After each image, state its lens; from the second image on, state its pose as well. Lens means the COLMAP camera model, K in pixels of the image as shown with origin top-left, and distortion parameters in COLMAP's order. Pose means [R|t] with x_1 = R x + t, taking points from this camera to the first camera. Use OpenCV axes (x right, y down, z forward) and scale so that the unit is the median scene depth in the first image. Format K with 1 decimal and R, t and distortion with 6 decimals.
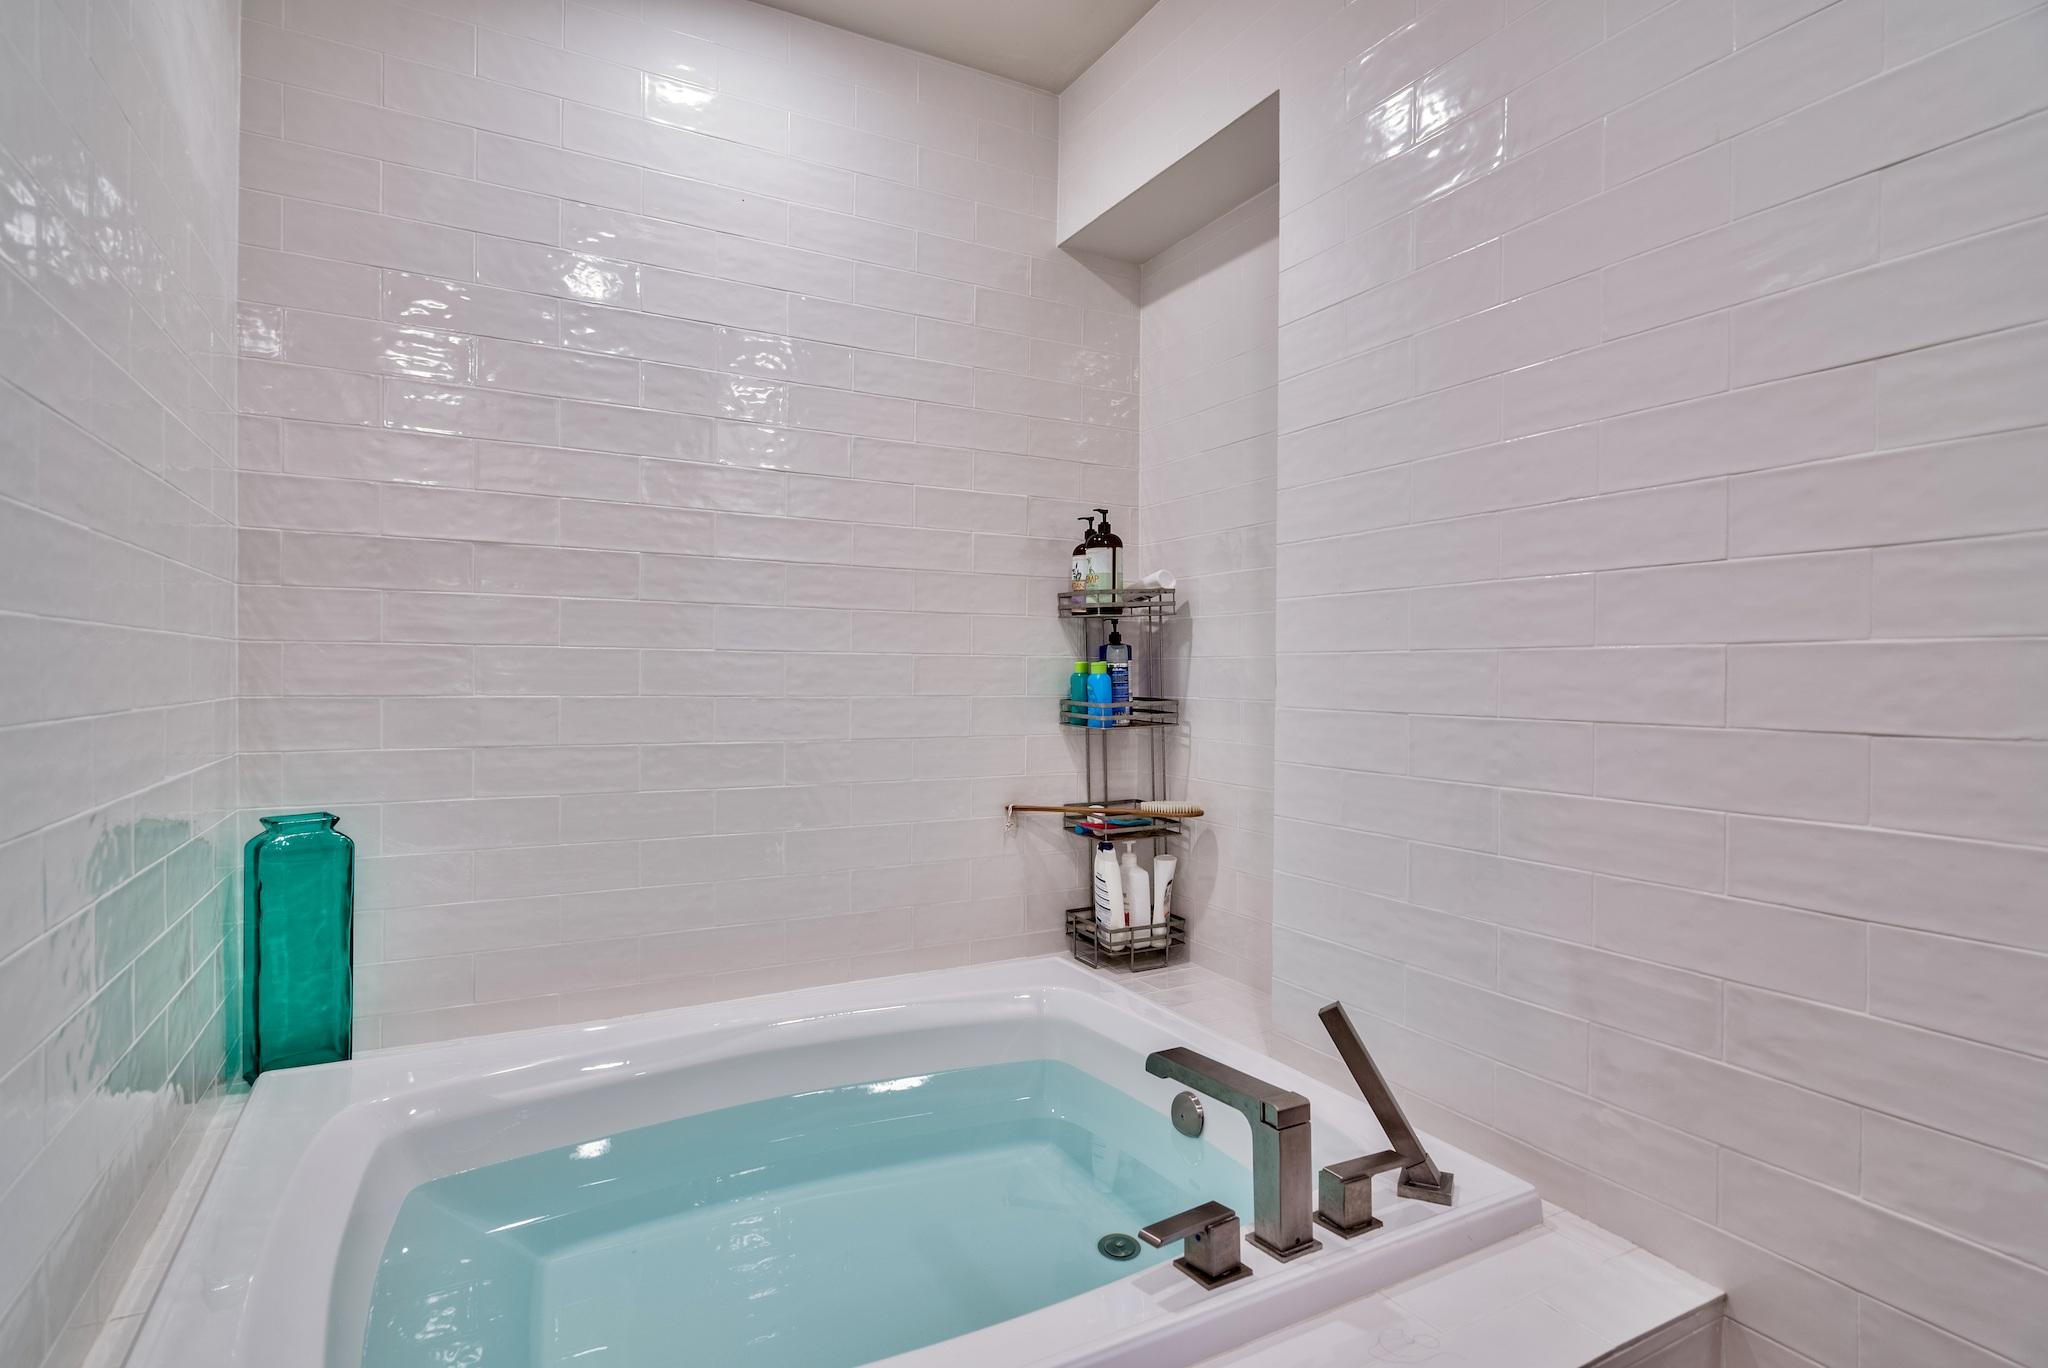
lens RADIAL K [[1012.0, 0, 1047.4], [0, 1012.0, 645.6], [0, 0, 1]] dist [-0.004898, -0.001275]
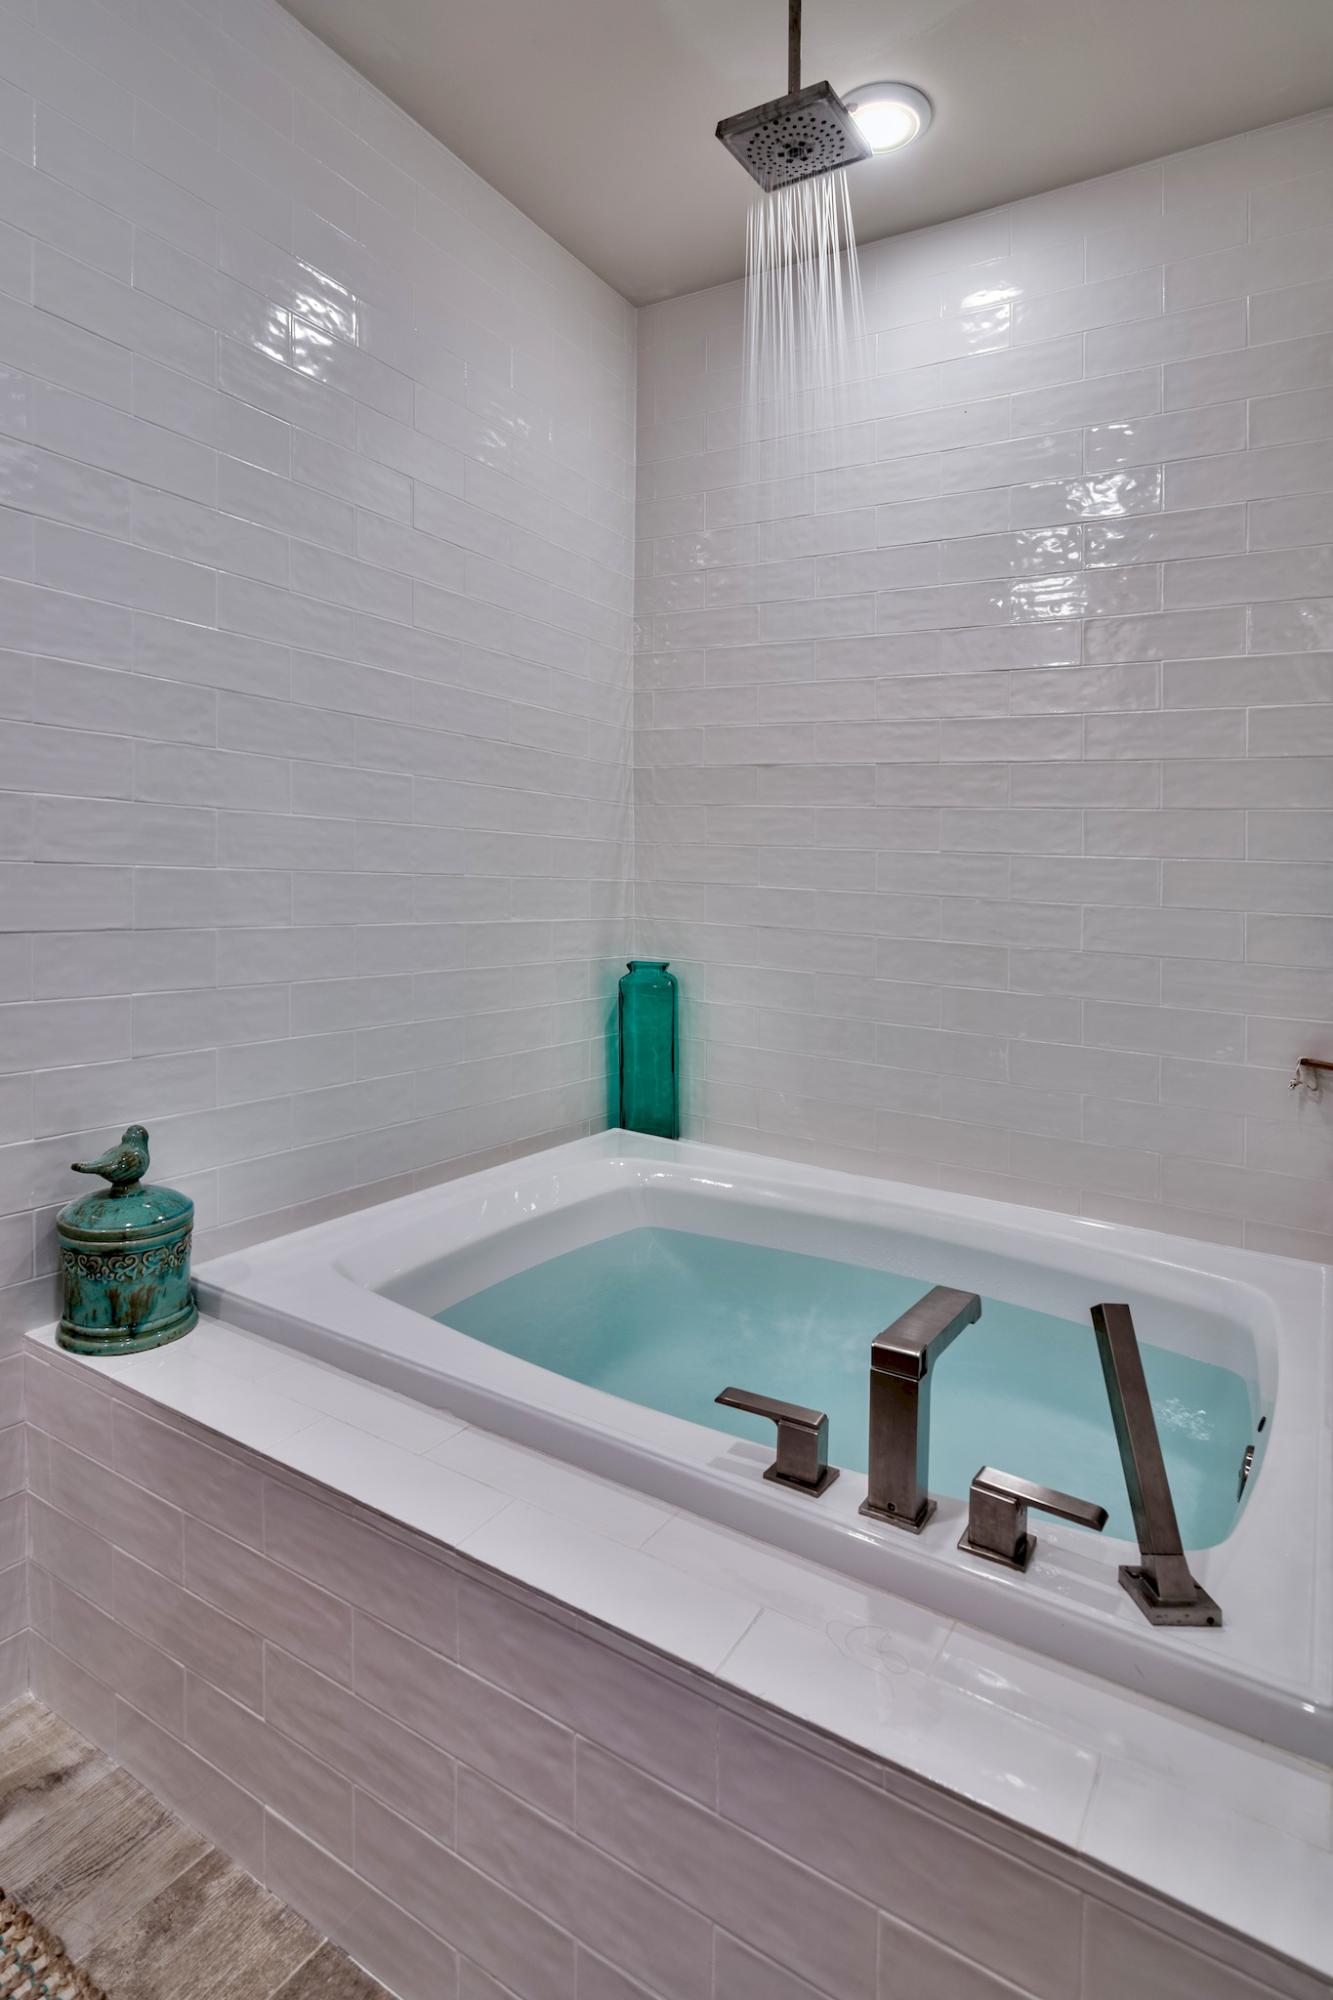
lens RADIAL K [[1083.0, 0, 661.4], [0, 1083.0, 884.8], [0, 0, 1]] dist [-0.021844, -0.000339]
pose [[0.478392, 0.018124, -0.877959, 0.526700], [-0.020804, 0.999740, 0.009301, 0.034726], [0.877900, 0.013816, 0.478645, 0.218636]]
